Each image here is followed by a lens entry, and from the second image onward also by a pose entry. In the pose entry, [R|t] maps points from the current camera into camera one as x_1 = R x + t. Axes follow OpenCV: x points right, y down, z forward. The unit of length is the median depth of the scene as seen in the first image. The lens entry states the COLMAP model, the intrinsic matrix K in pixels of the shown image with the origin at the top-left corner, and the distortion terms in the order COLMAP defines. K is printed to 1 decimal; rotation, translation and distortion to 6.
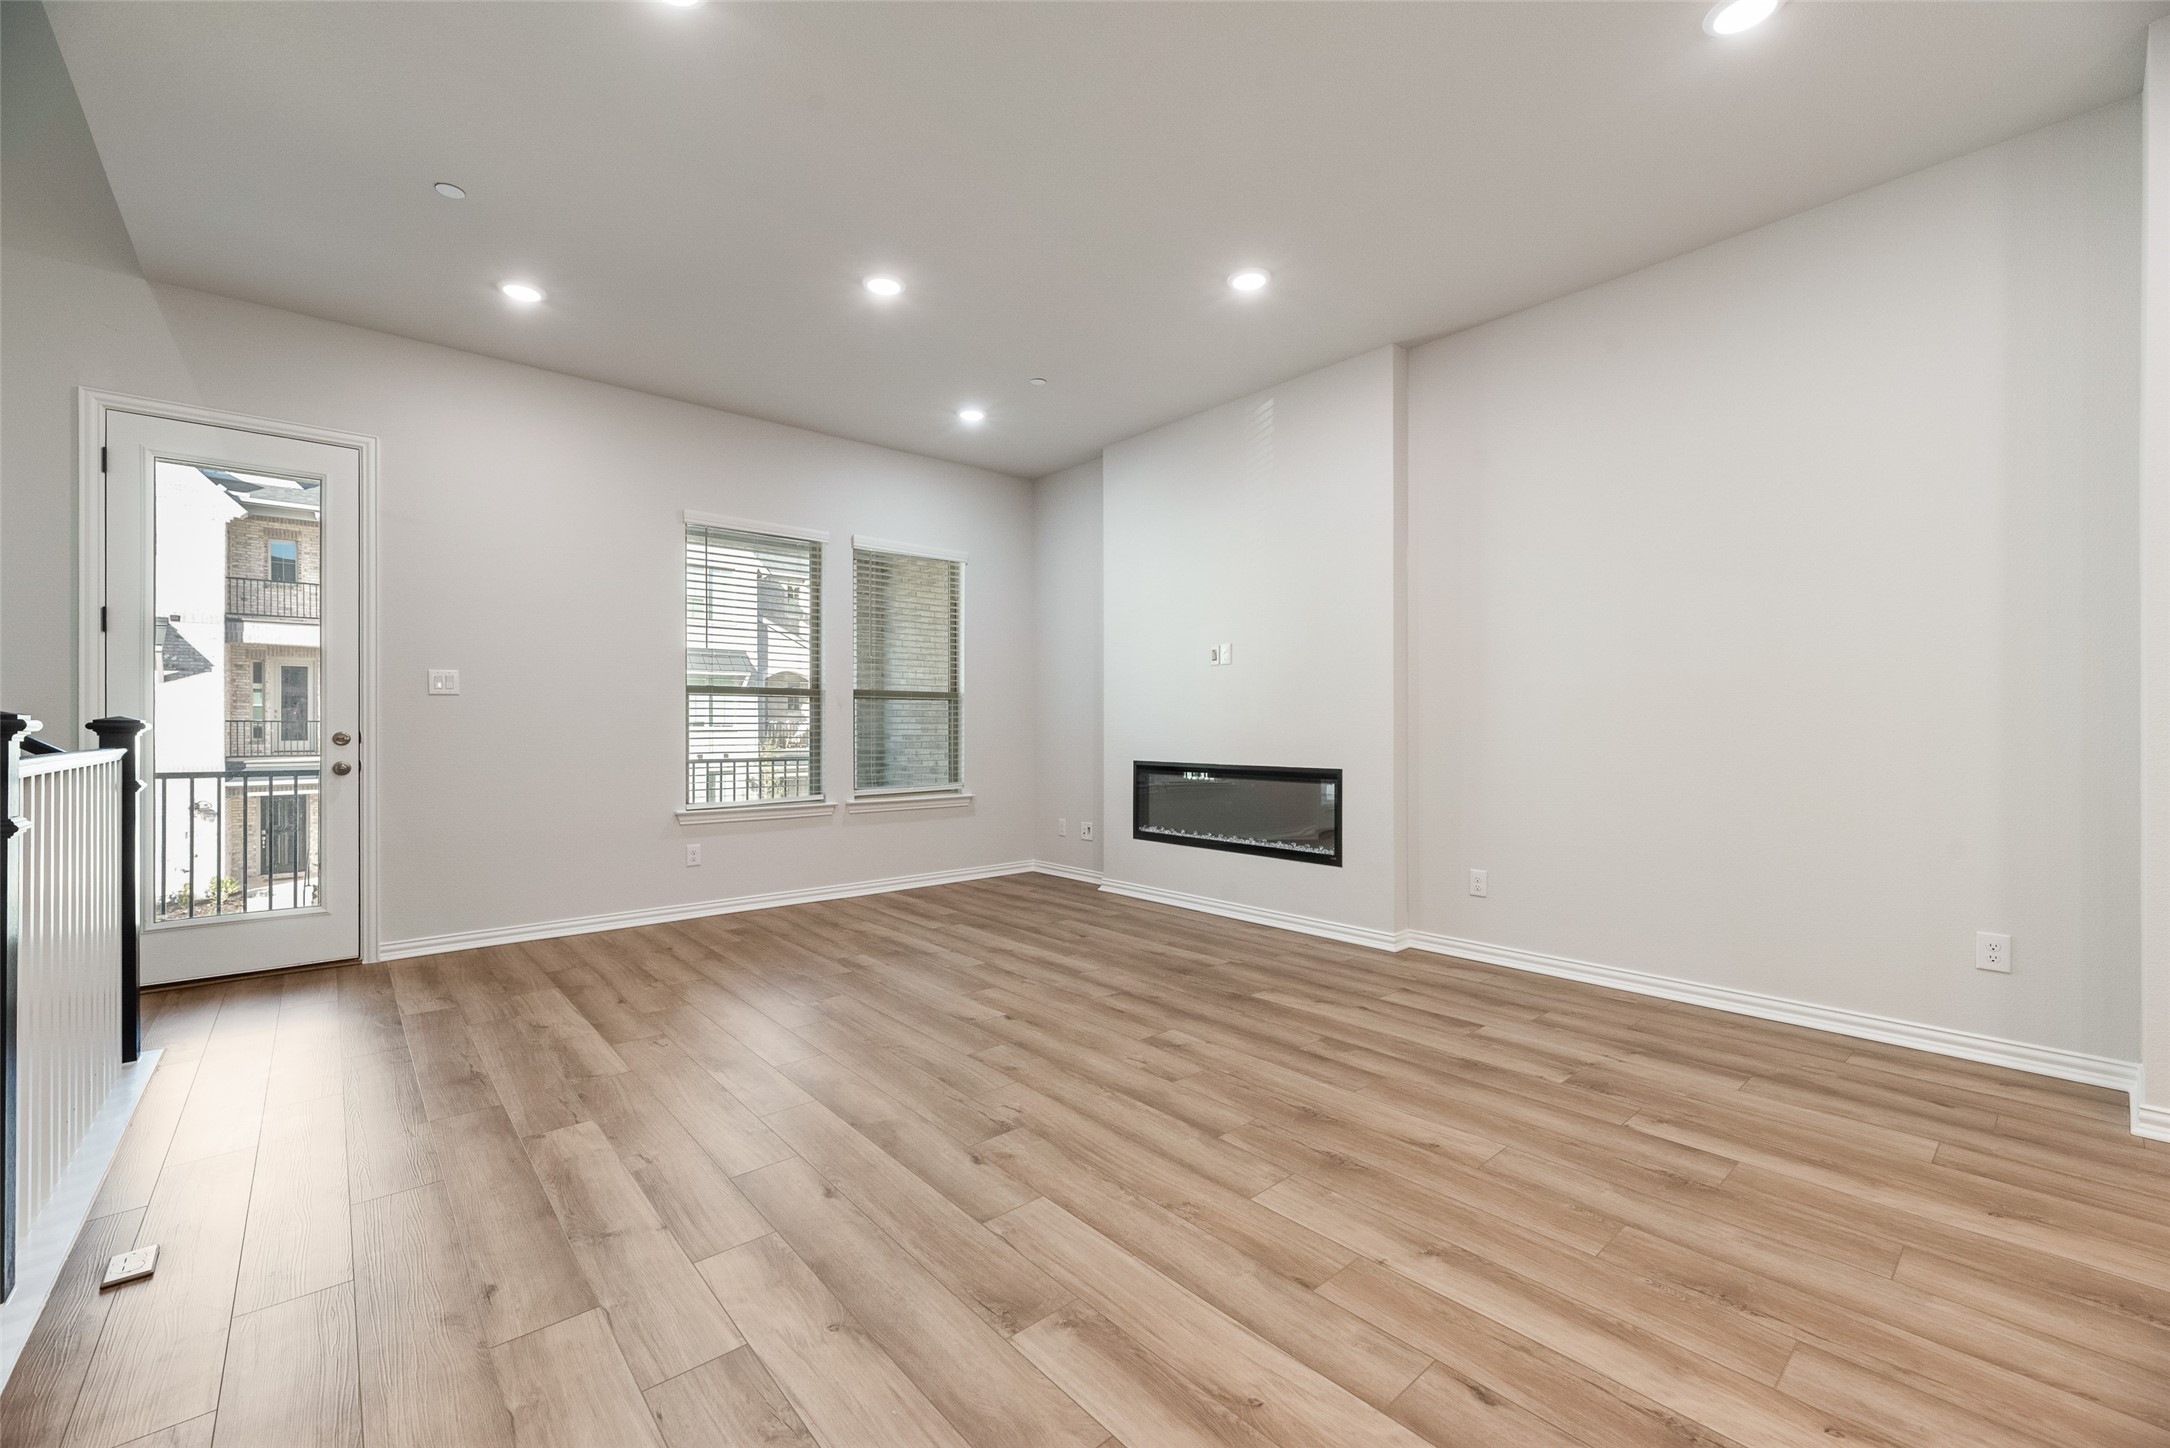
lens RADIAL K [[864.7, 0, 1089.0], [0, 864.7, 730.6], [0, 0, 1]] dist [0.003752, -0.000359]
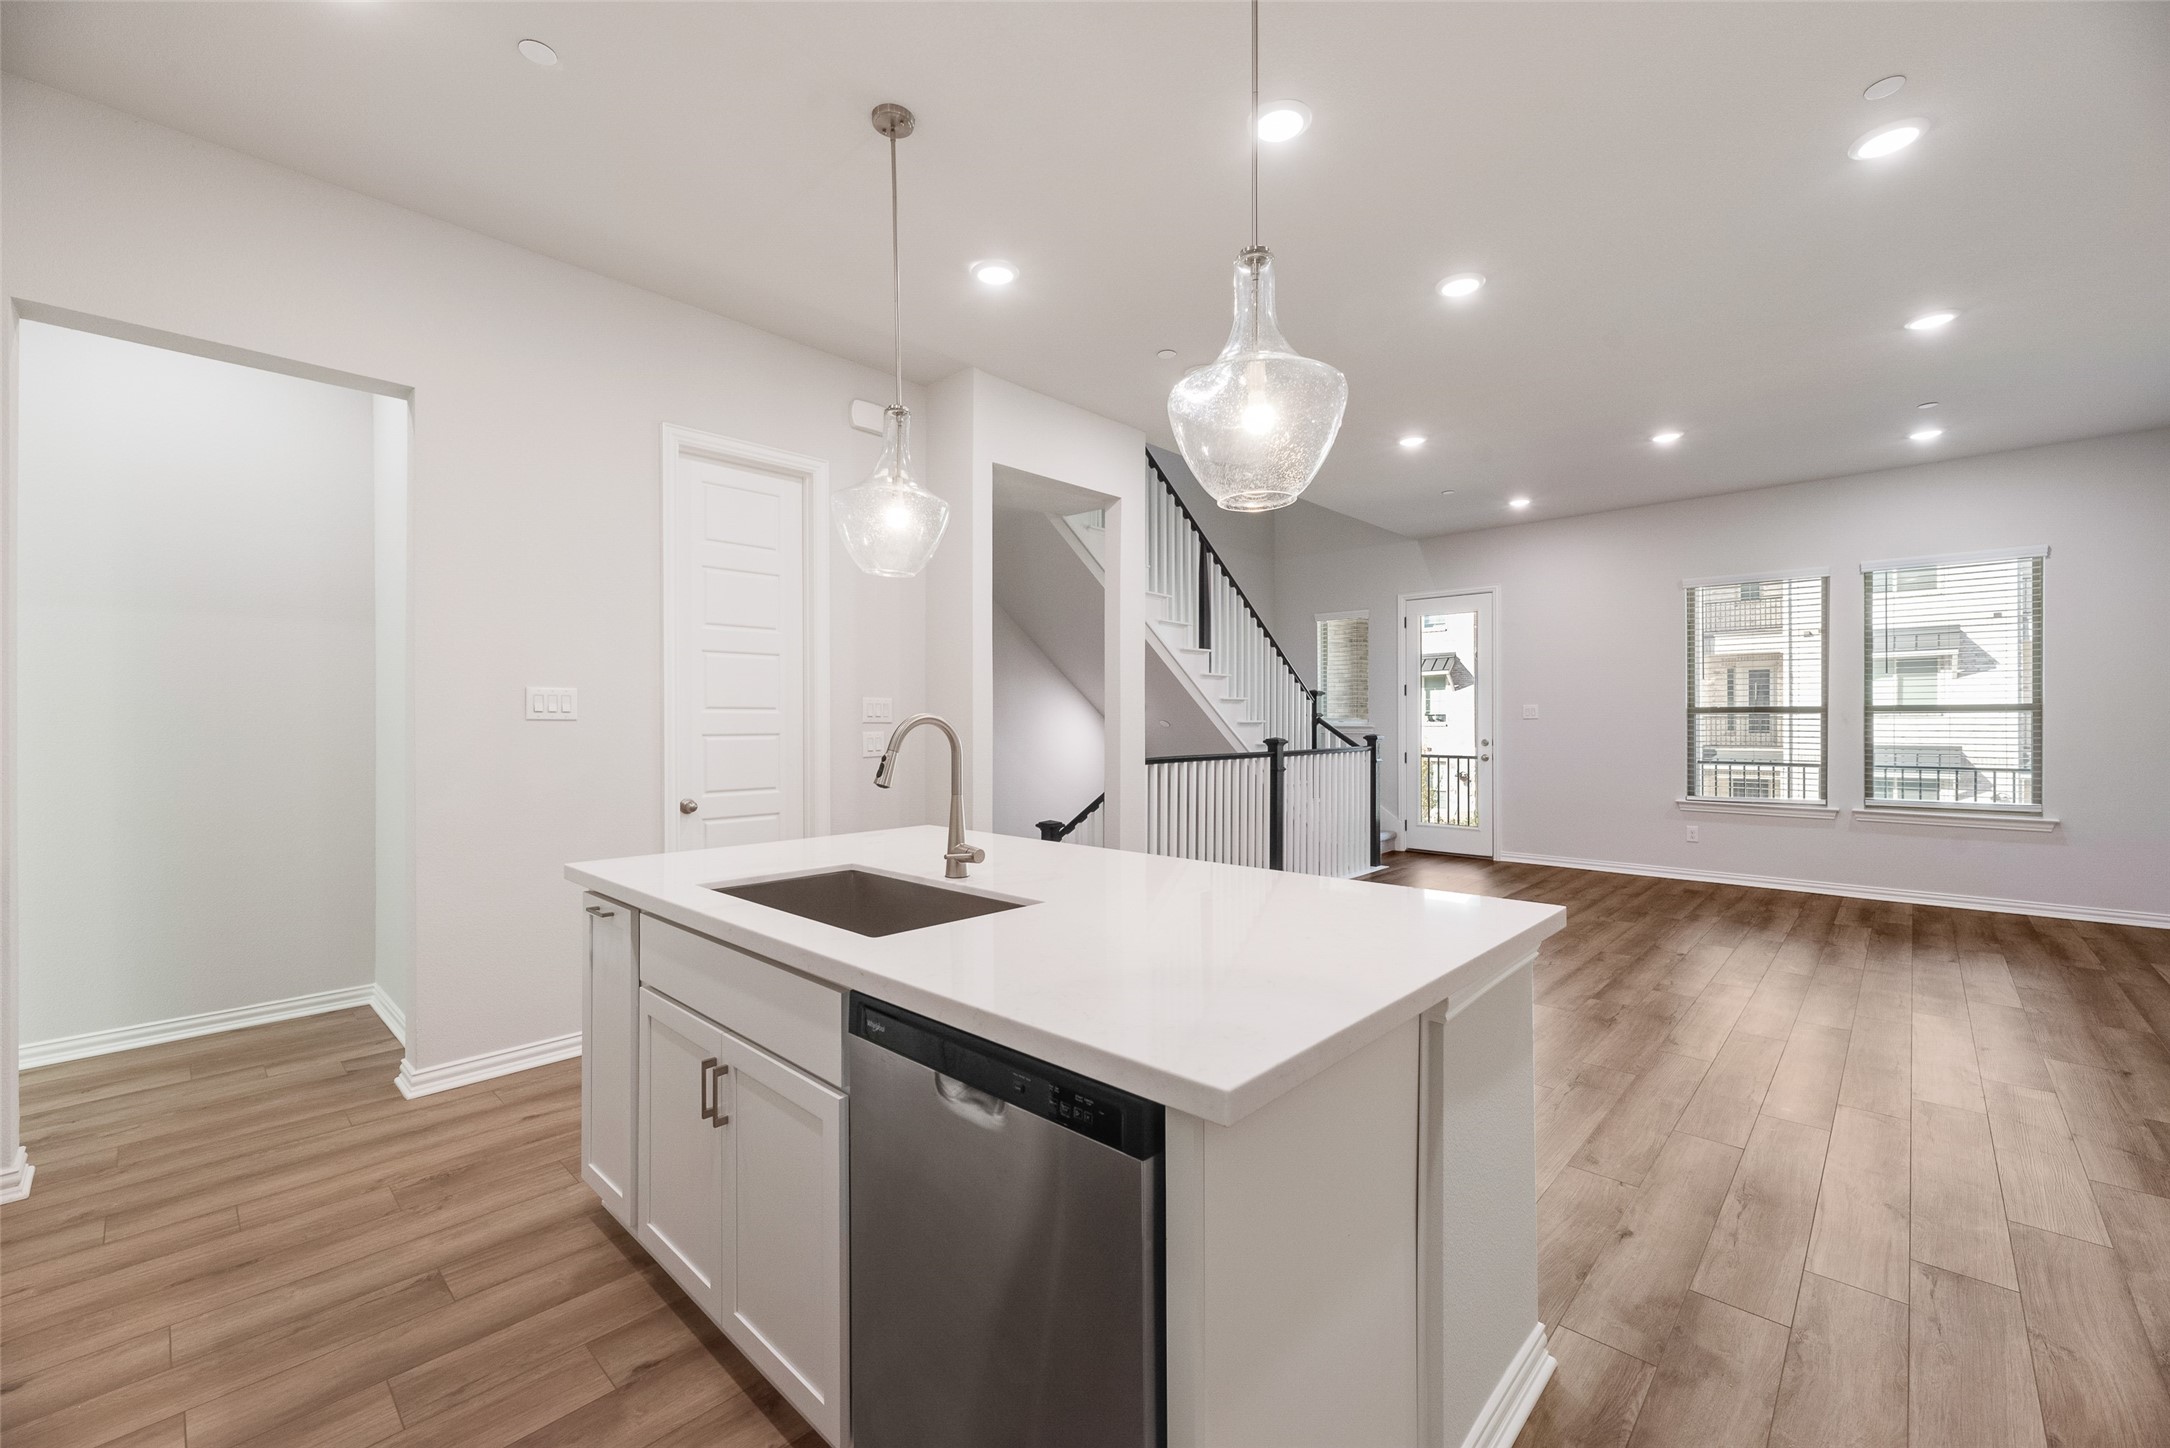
lens RADIAL K [[878.2, 0, 1085.0], [0, 878.2, 724.0], [0, 0, 1]] dist [0.008133, -0.000054]
pose [[0.095463, 0.005335, -0.995419, 1.148528], [0.000829, 0.999985, 0.005439, -0.049318], [0.995433, -0.001345, 0.095457, -0.094883]]
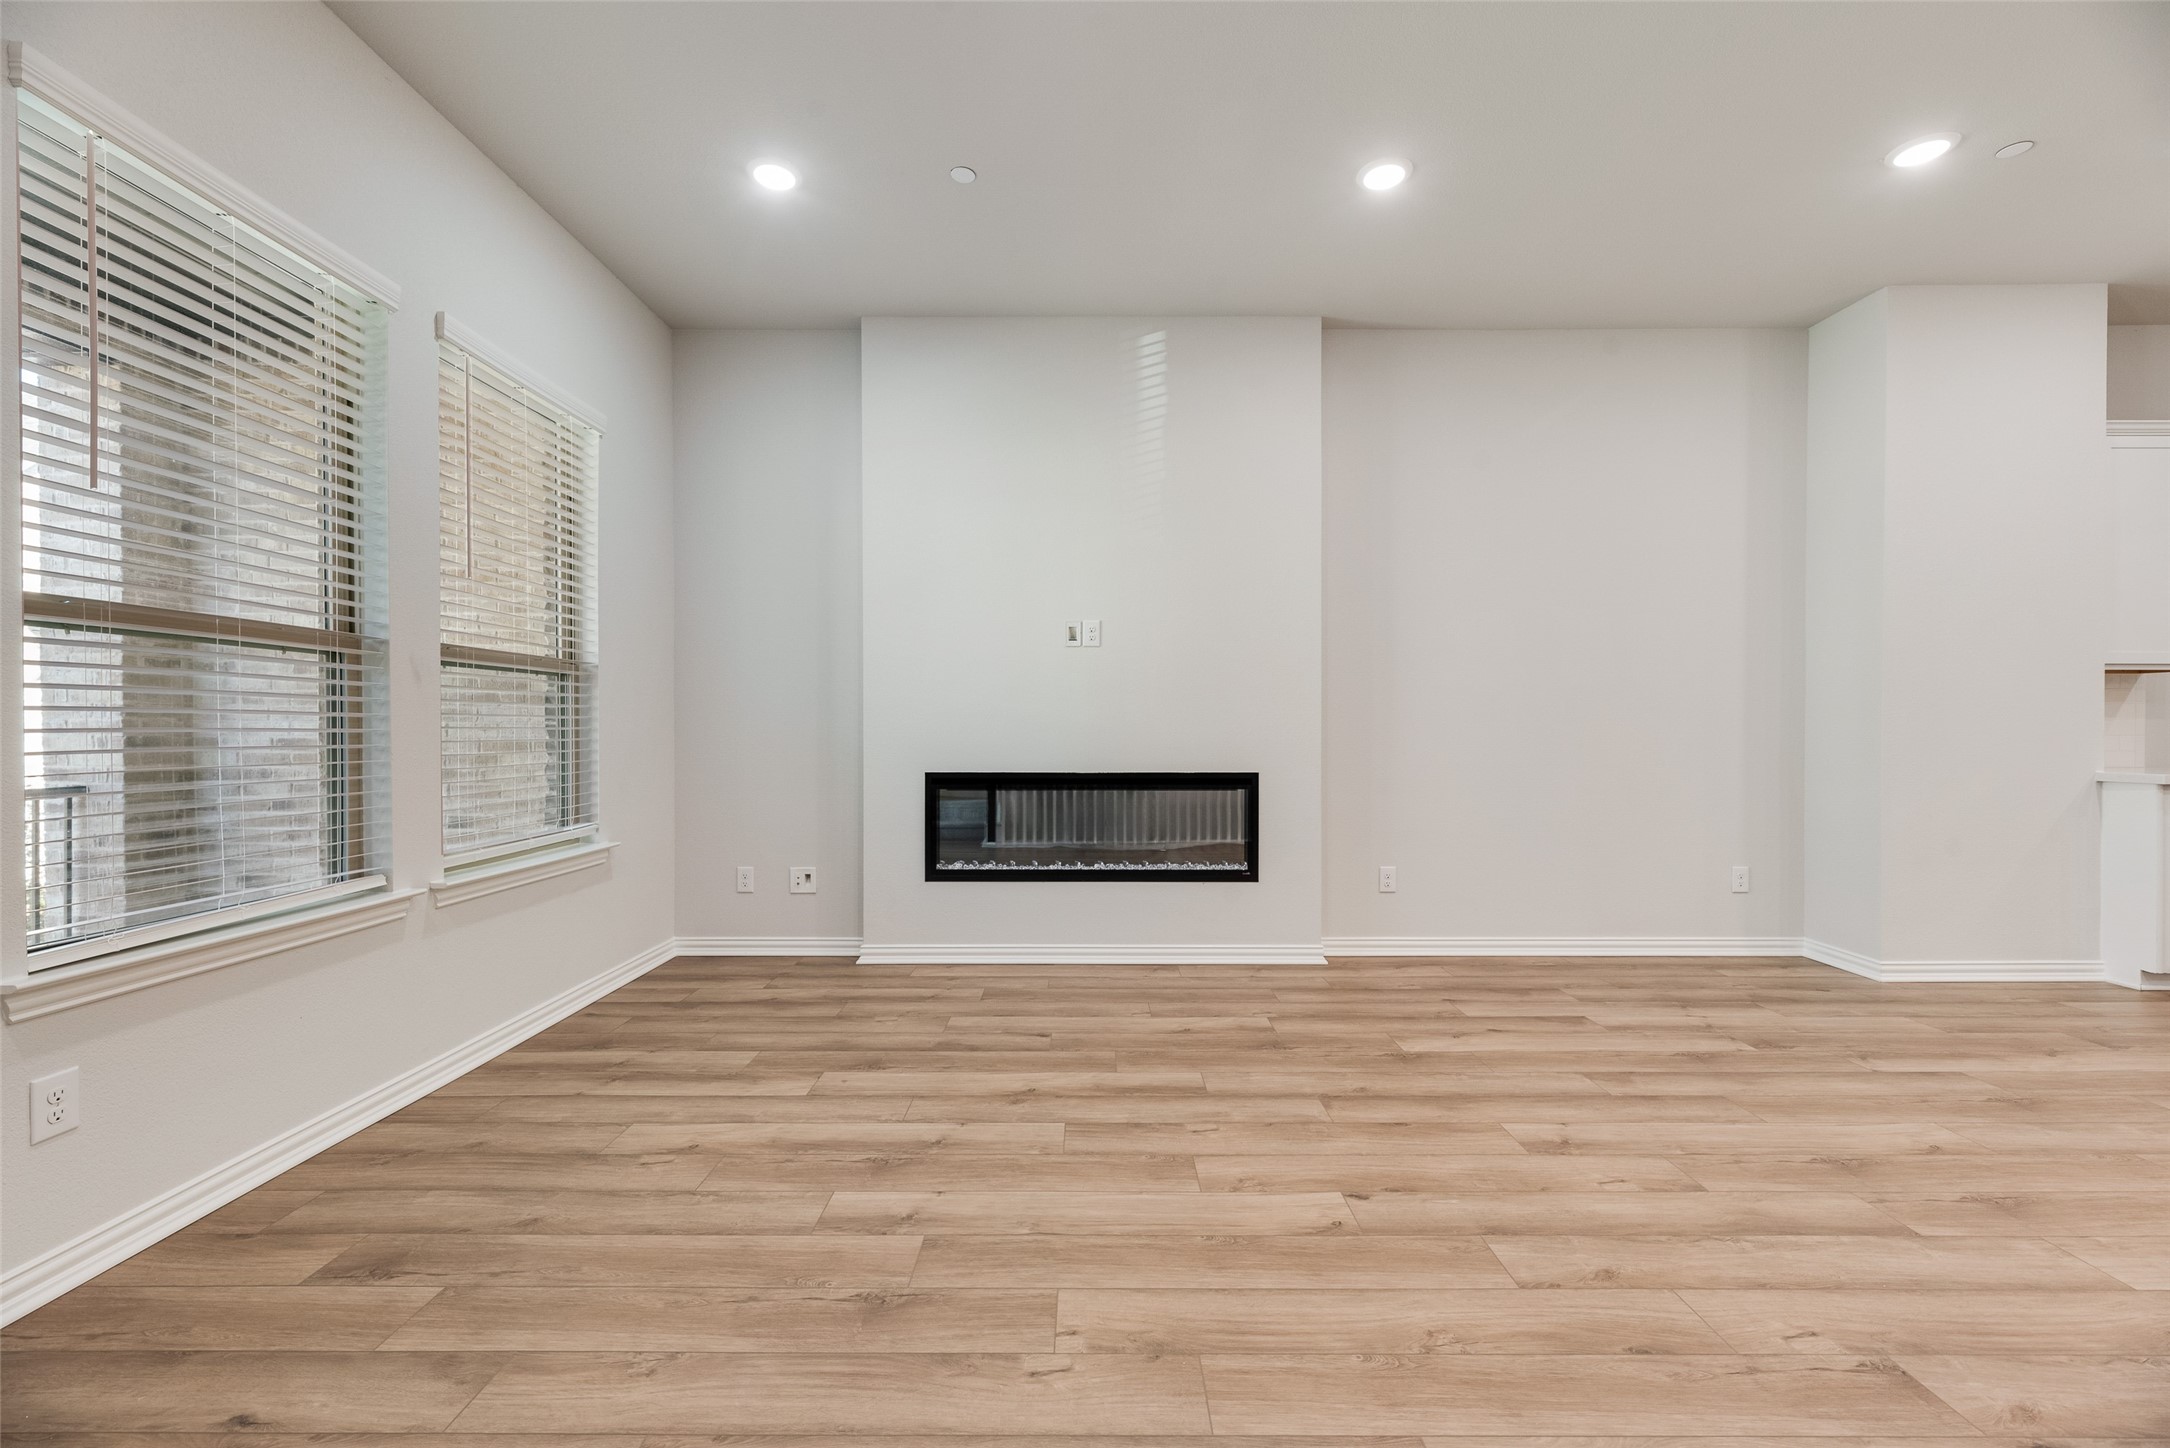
lens RADIAL K [[864.7, 0, 1089.0], [0, 864.7, 730.6], [0, 0, 1]] dist [0.003752, -0.000359]
pose [[0.661398, -0.000115, 0.750035, -0.626281], [0.000958, 0.999999, -0.000692, 0.002120], [-0.750034, 0.001176, 0.661398, 0.680603]]
